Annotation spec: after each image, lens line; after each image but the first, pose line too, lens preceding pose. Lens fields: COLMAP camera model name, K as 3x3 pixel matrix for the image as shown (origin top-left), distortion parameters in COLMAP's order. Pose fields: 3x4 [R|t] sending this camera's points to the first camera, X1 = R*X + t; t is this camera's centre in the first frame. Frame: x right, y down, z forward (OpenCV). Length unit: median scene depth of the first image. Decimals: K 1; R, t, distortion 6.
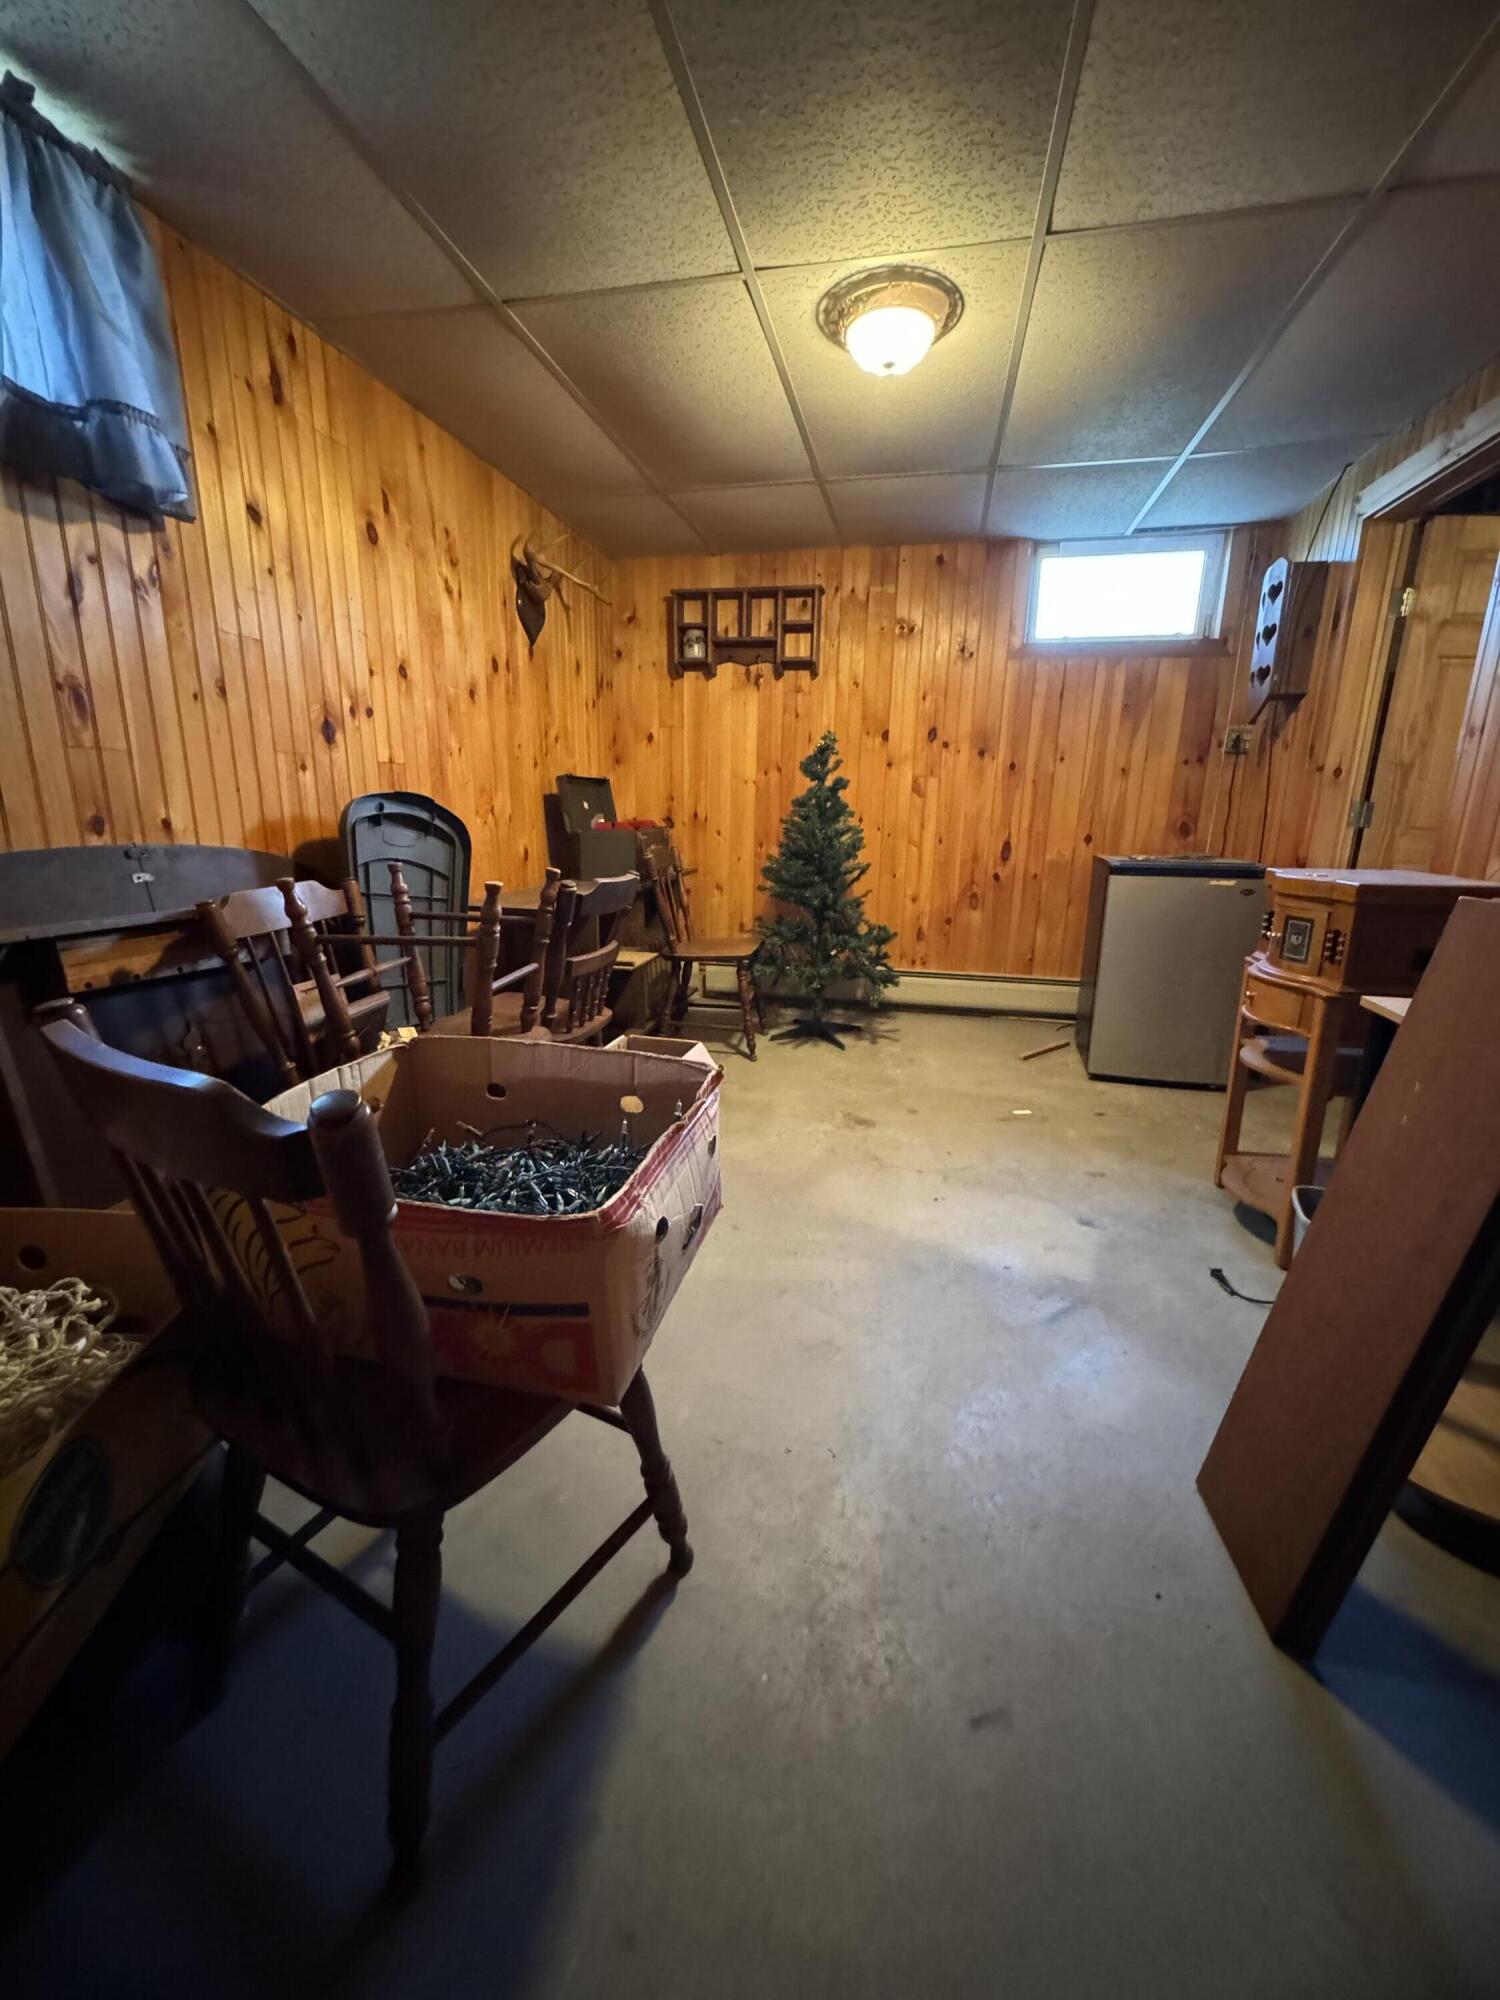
lens RADIAL K [[796.5, 0, 749.0], [0, 796.5, 998.3], [0, 0, 1]] dist [-0.002663, 0.000975]
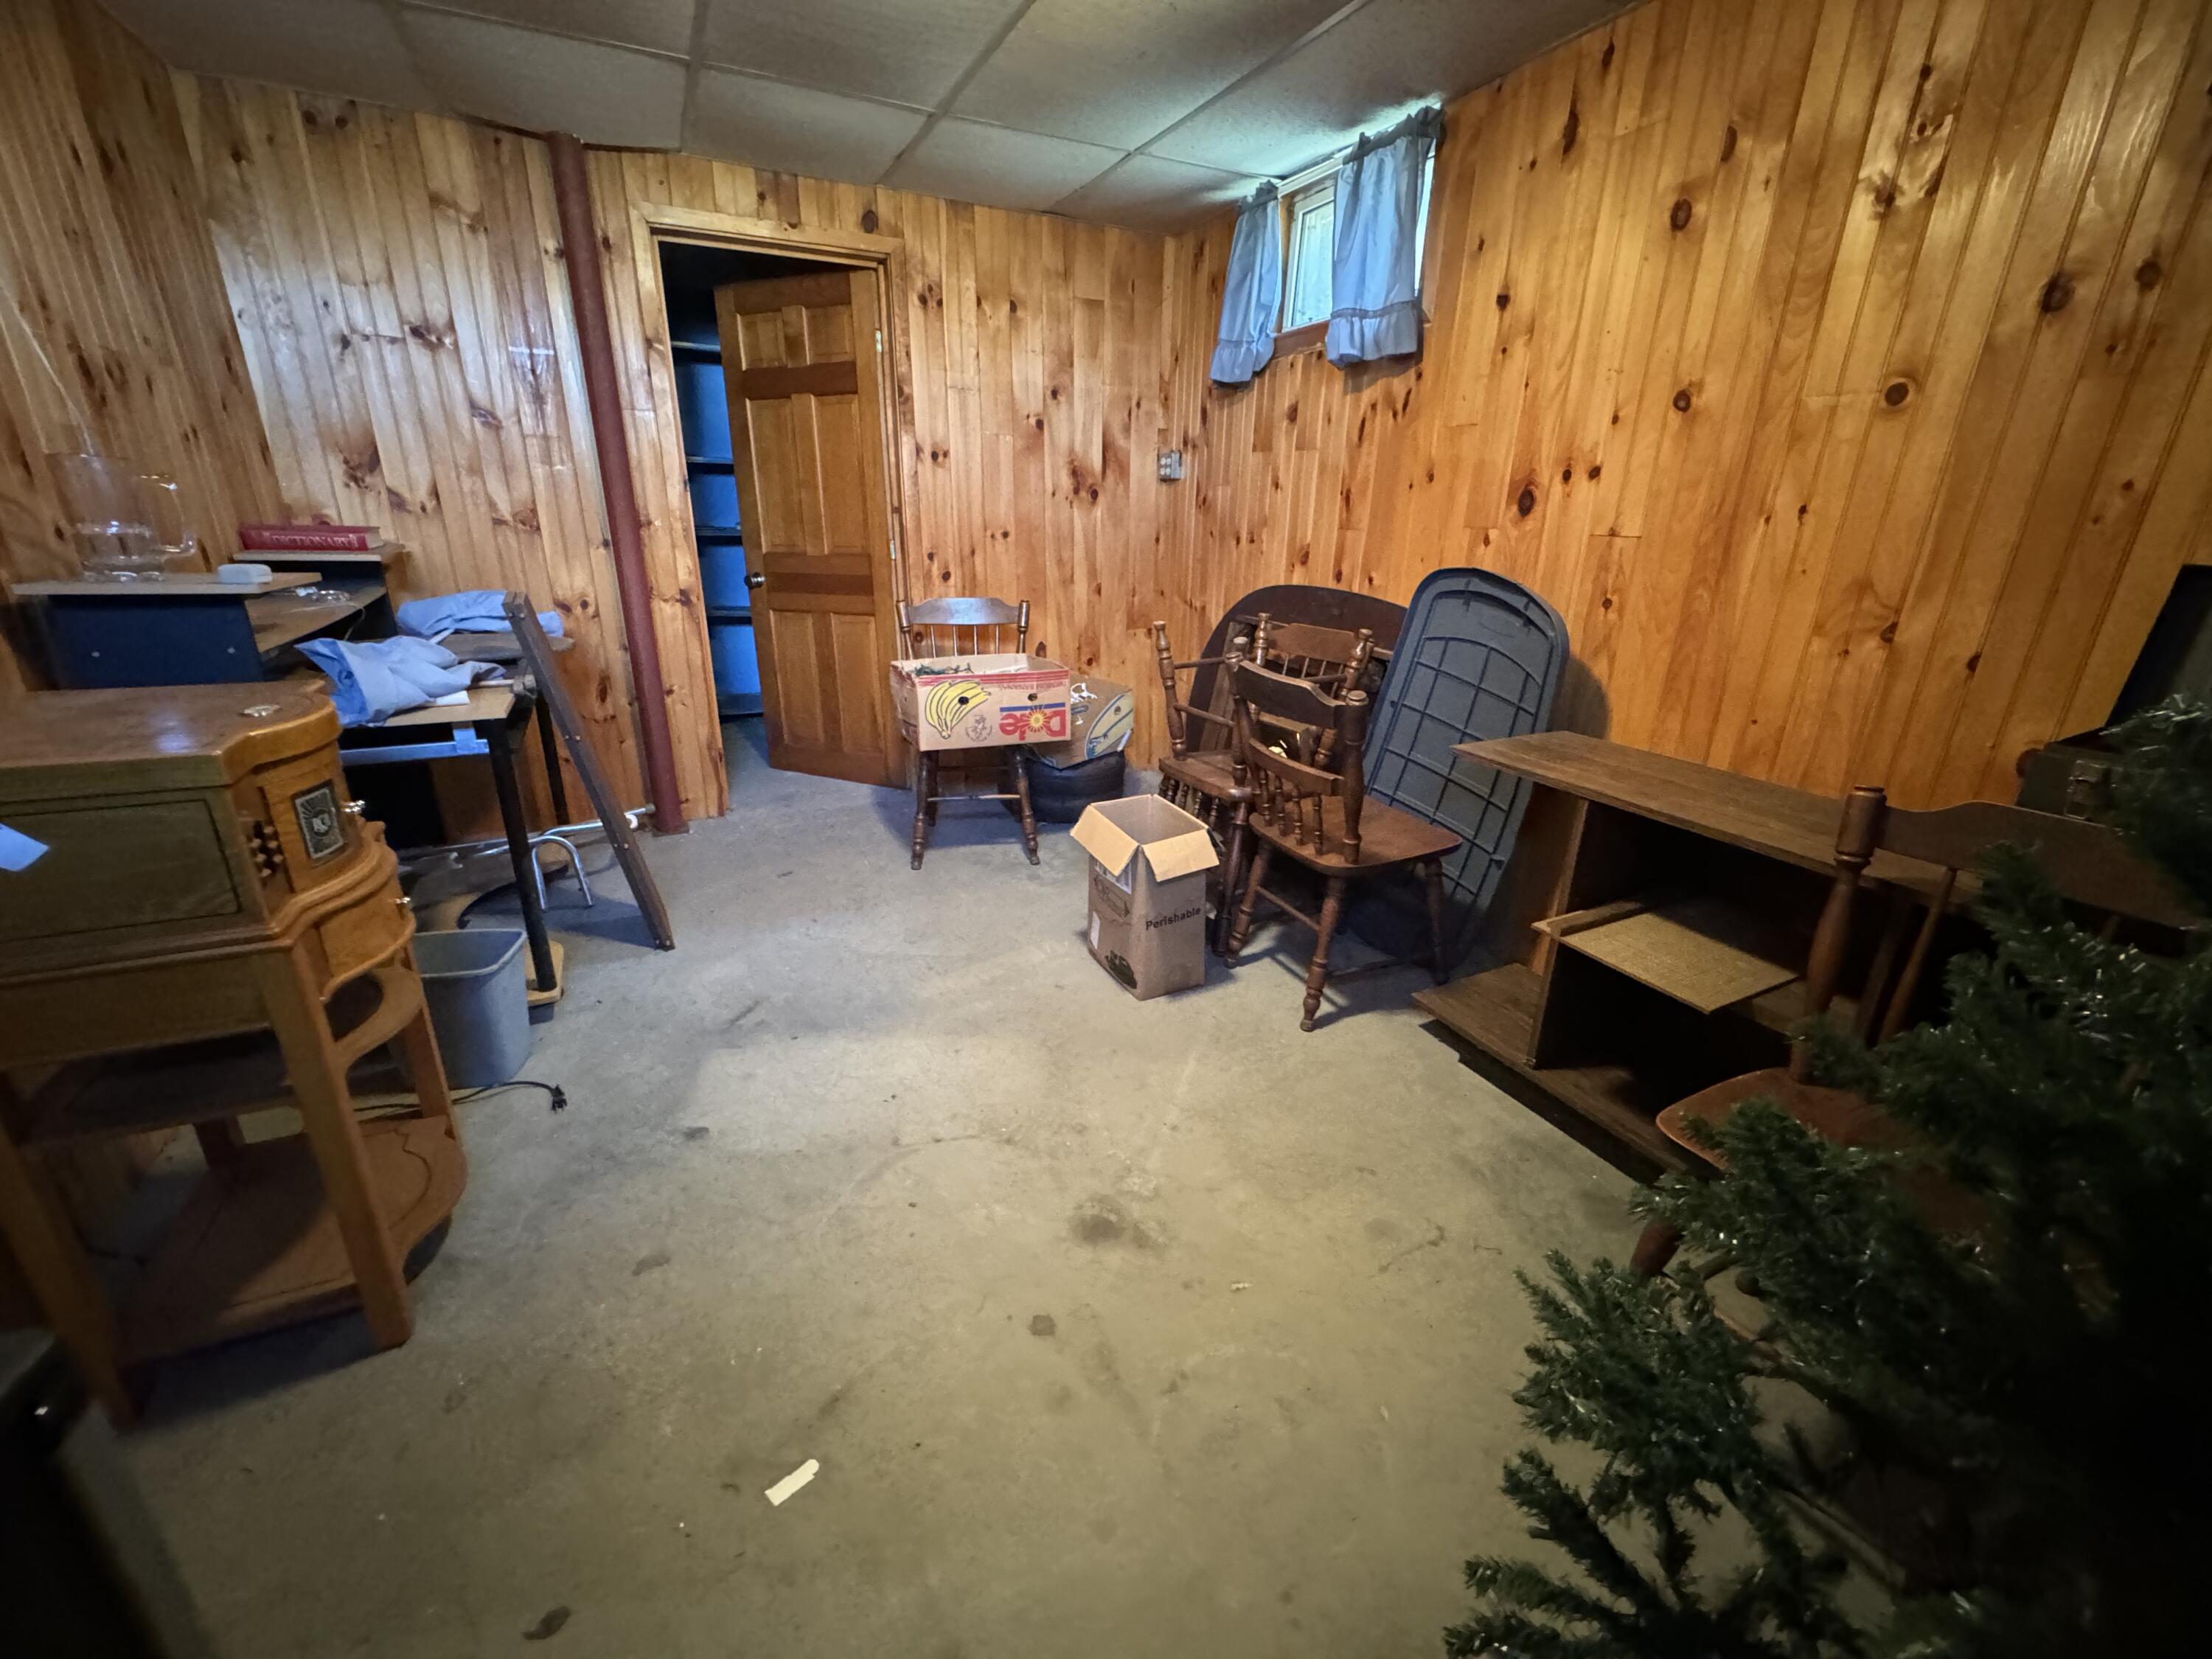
lens RADIAL K [[880.9, 0, 1101.9], [0, 880.9, 819.6], [0, 0, 1]] dist [-0.002663, 0.000975]
pose [[-0.781891, 0.181914, -0.596283, 0.510983], [-0.181587, 0.848547, 0.496985, -0.416765], [0.596383, 0.496865, -0.630438, 1.450891]]
